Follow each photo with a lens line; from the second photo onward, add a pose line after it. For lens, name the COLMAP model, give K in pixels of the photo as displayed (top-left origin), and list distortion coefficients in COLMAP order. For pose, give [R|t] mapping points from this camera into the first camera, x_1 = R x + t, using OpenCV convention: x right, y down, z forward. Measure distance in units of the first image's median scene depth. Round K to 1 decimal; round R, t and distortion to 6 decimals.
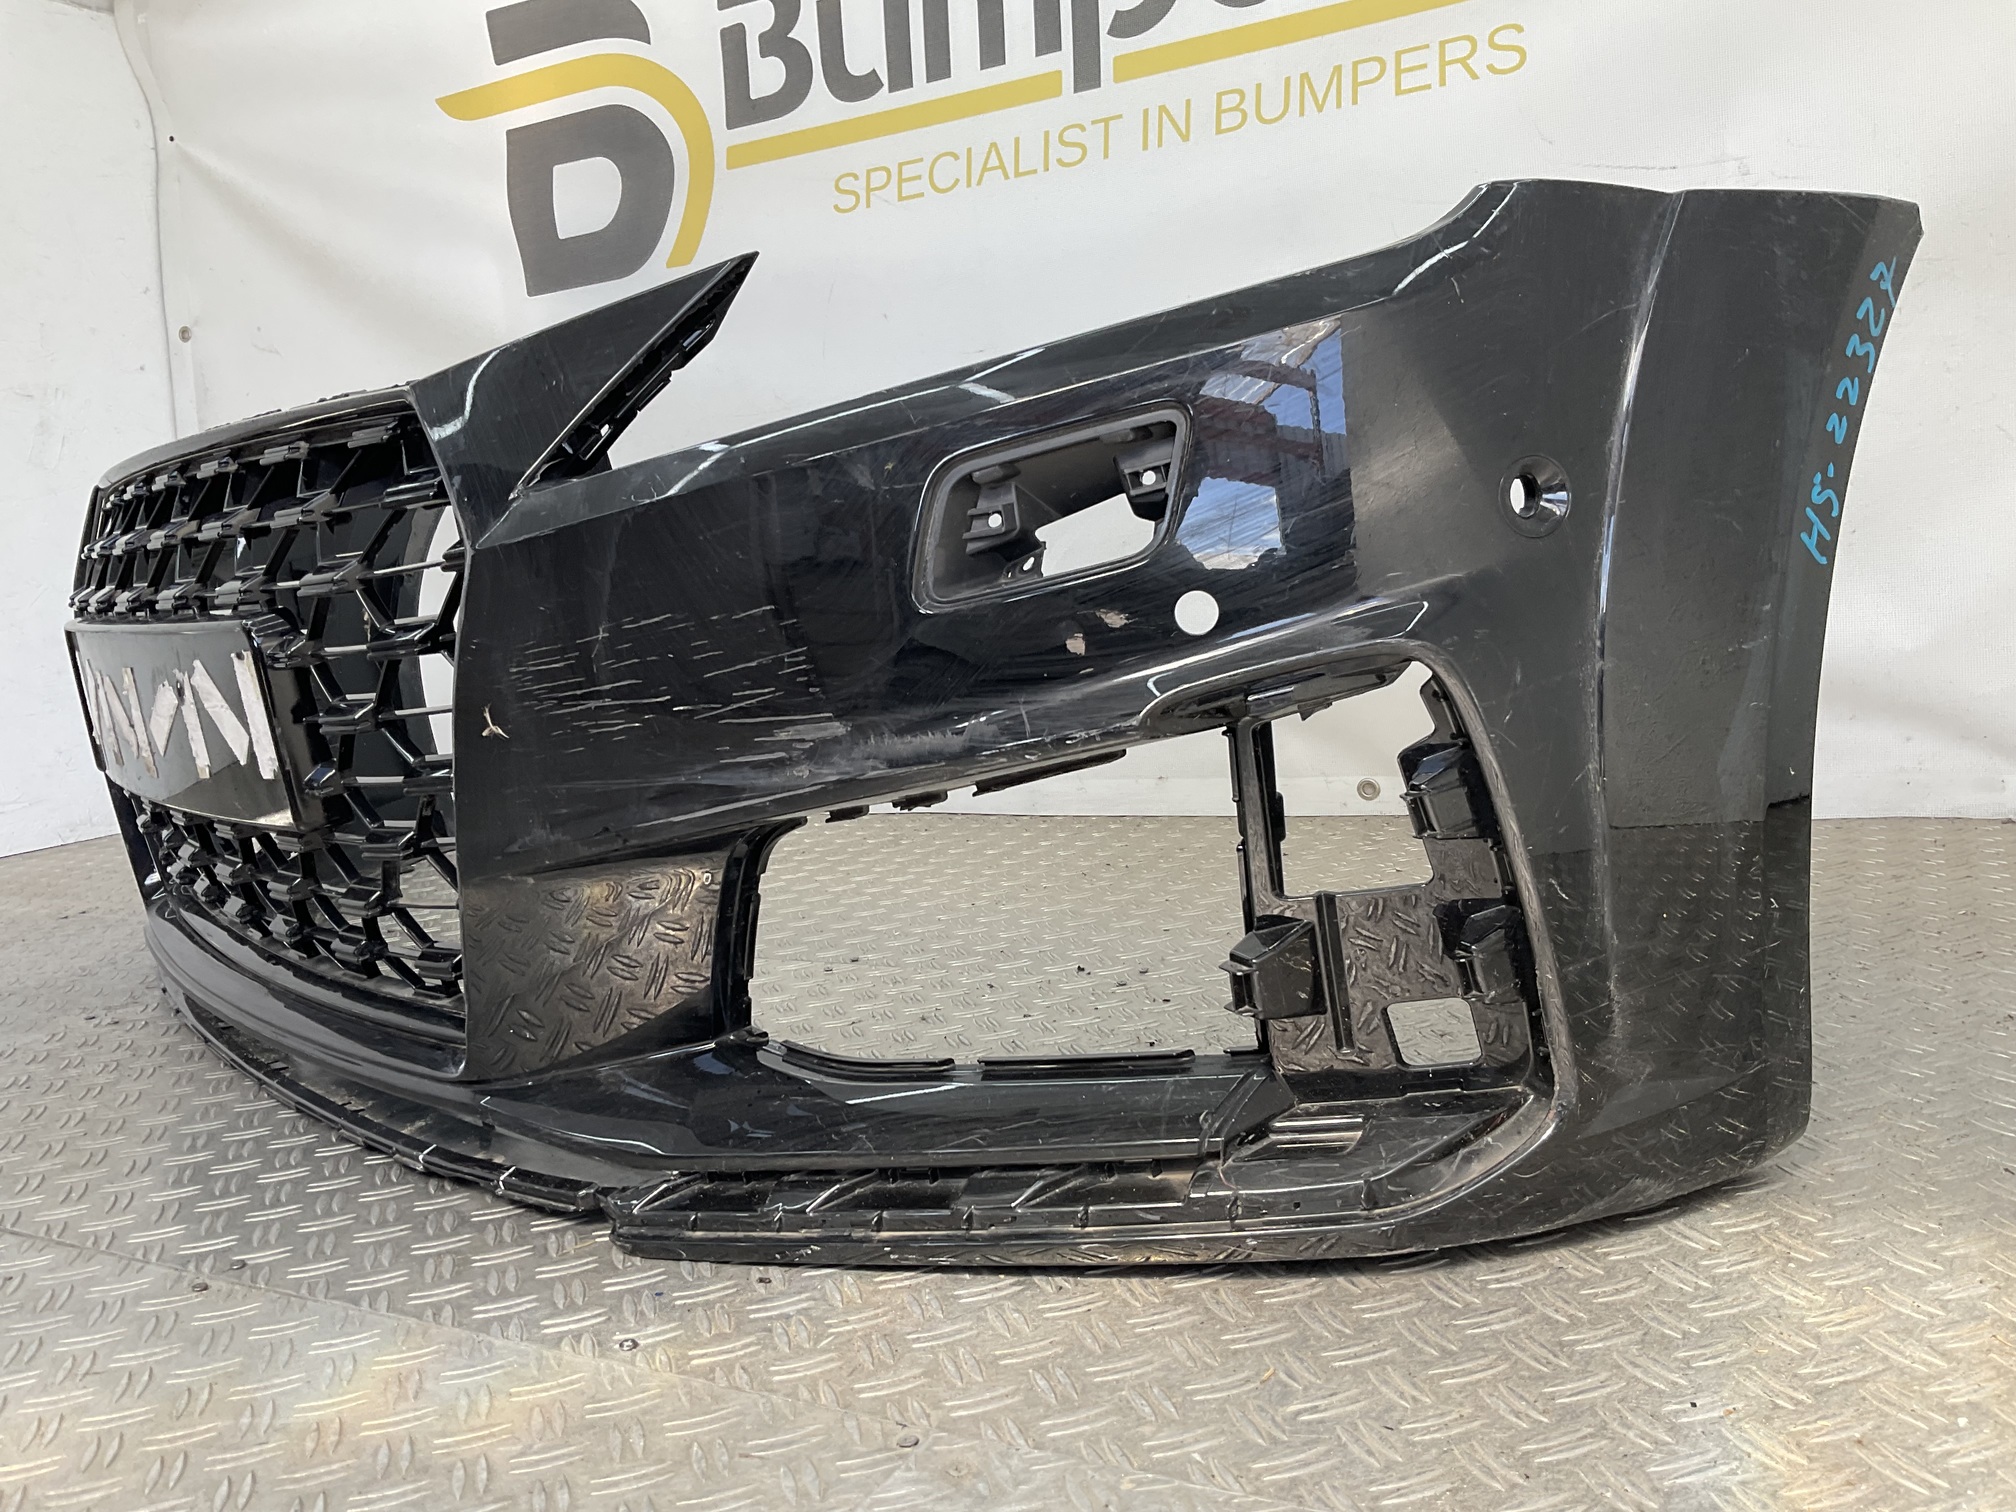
lens RADIAL K [[1656.8, 0, 1004.6], [0, 1656.8, 749.8], [0, 0, 1]] dist [0.141579, -0.322821]
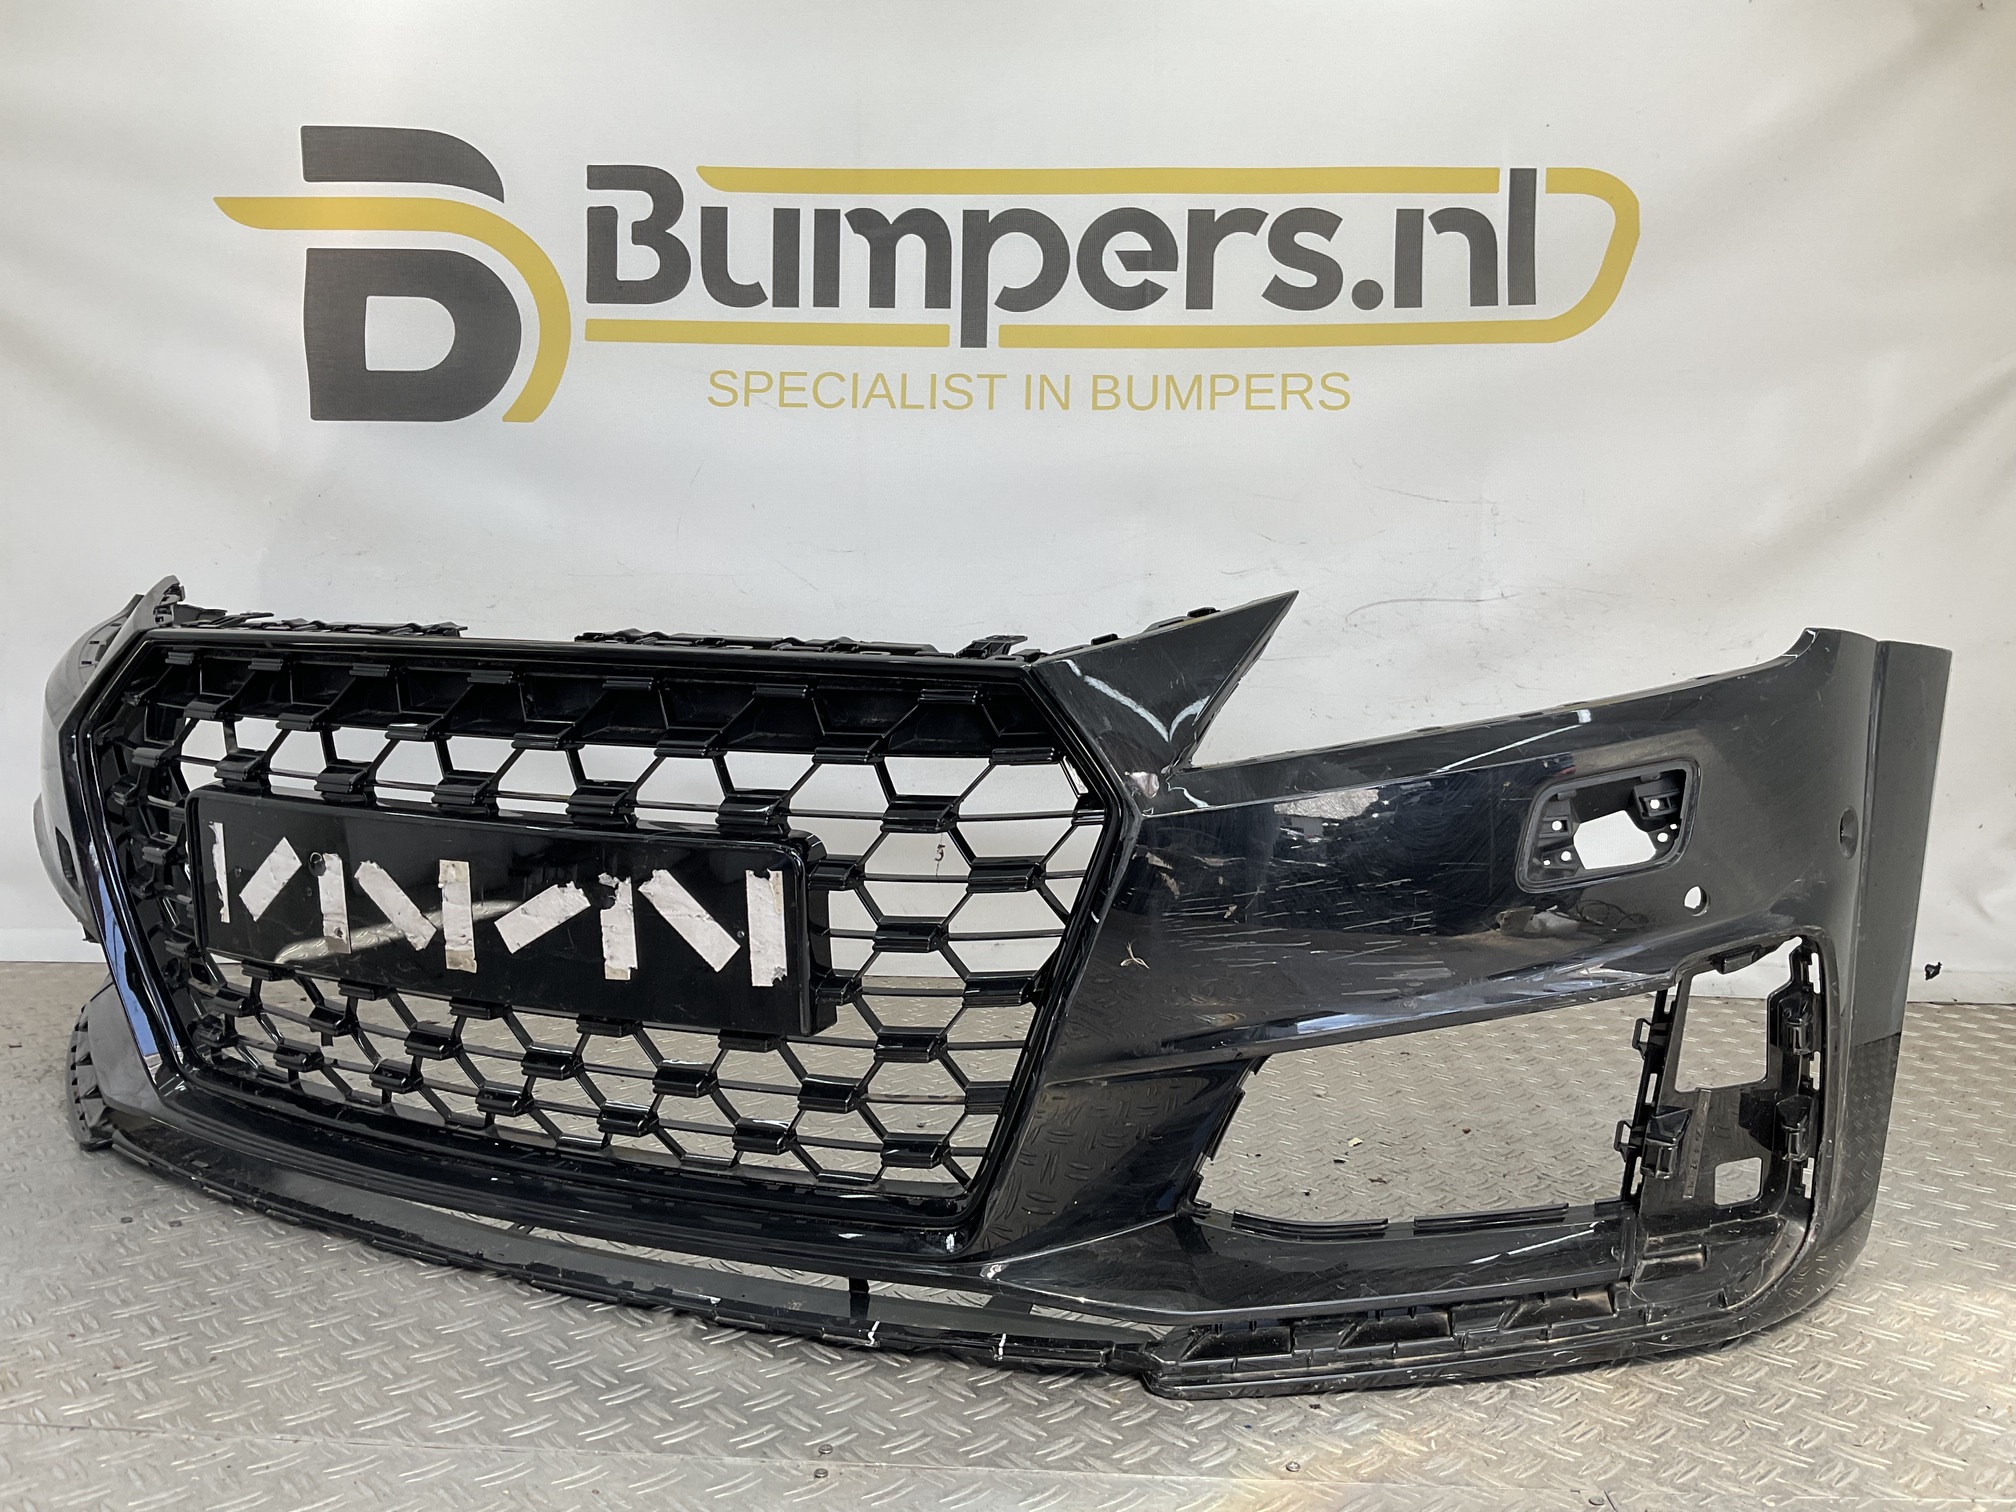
lens RADIAL K [[1656.8, 0, 1004.6], [0, 1656.8, 749.8], [0, 0, 1]] dist [0.141579, -0.322821]
pose [[0.893742, 0.063437, 0.444072, -0.432426], [-0.034217, 0.996707, -0.073517, -0.033797], [-0.447274, 0.050510, 0.892970, -0.020899]]
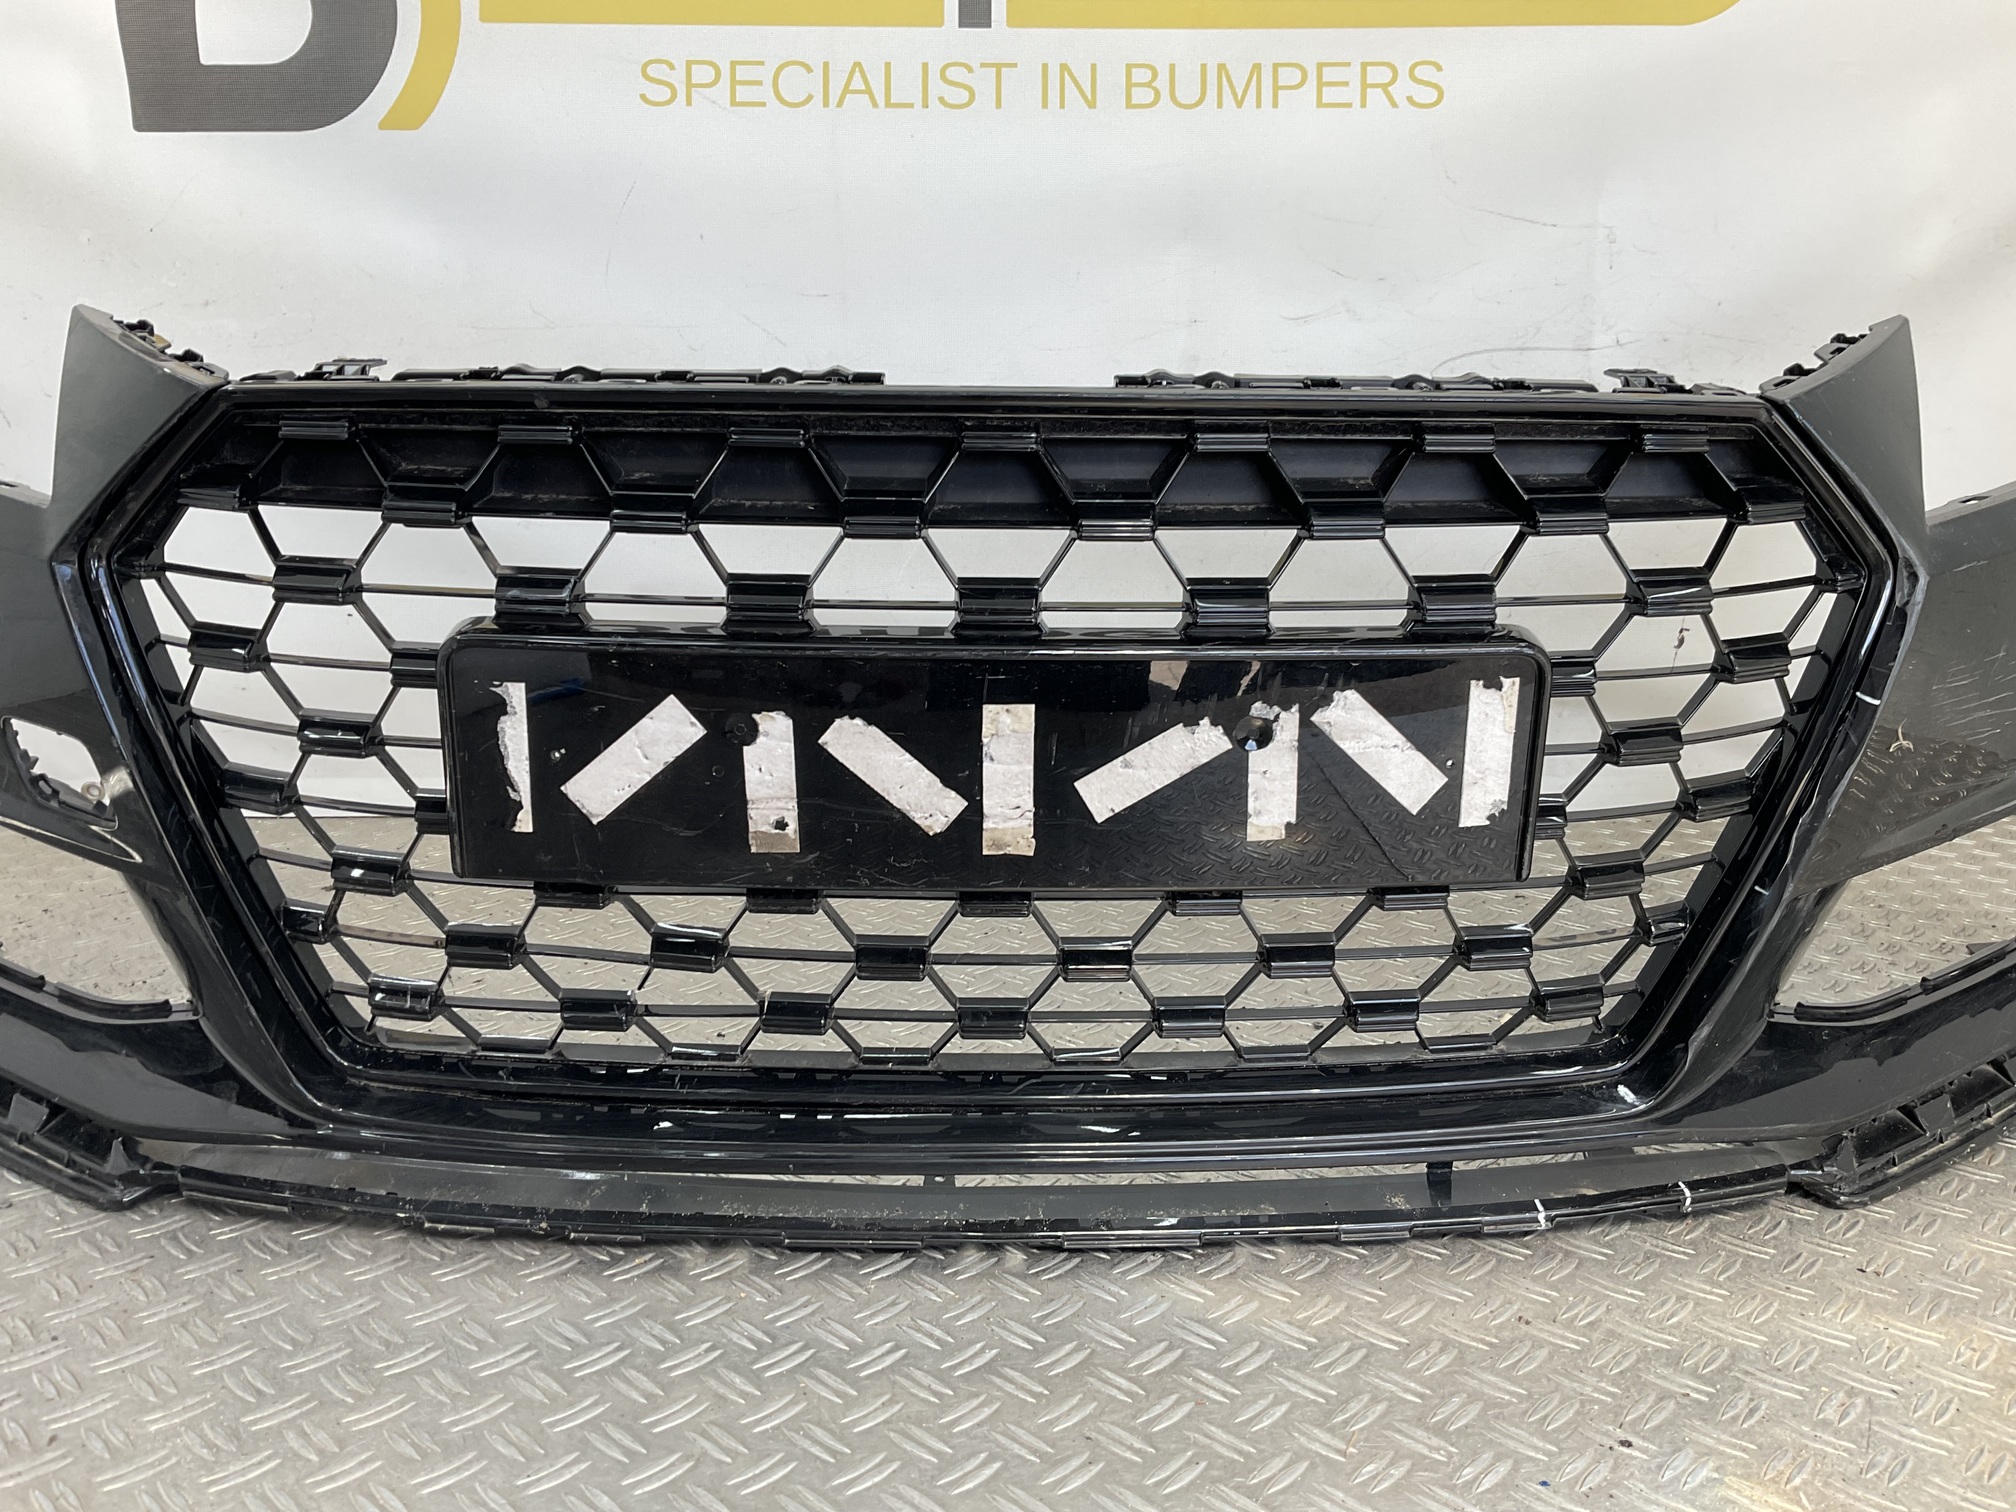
lens RADIAL K [[1542.4, 0, 1008.0], [0, 1542.4, 756.0], [0, 0, 1]] dist [0.083365, -0.148459]
pose [[0.615265, -0.065246, 0.785616, -0.660233], [0.049942, 0.997793, 0.043754, -0.035642], [-0.786737, 0.012315, 0.617166, 0.387584]]
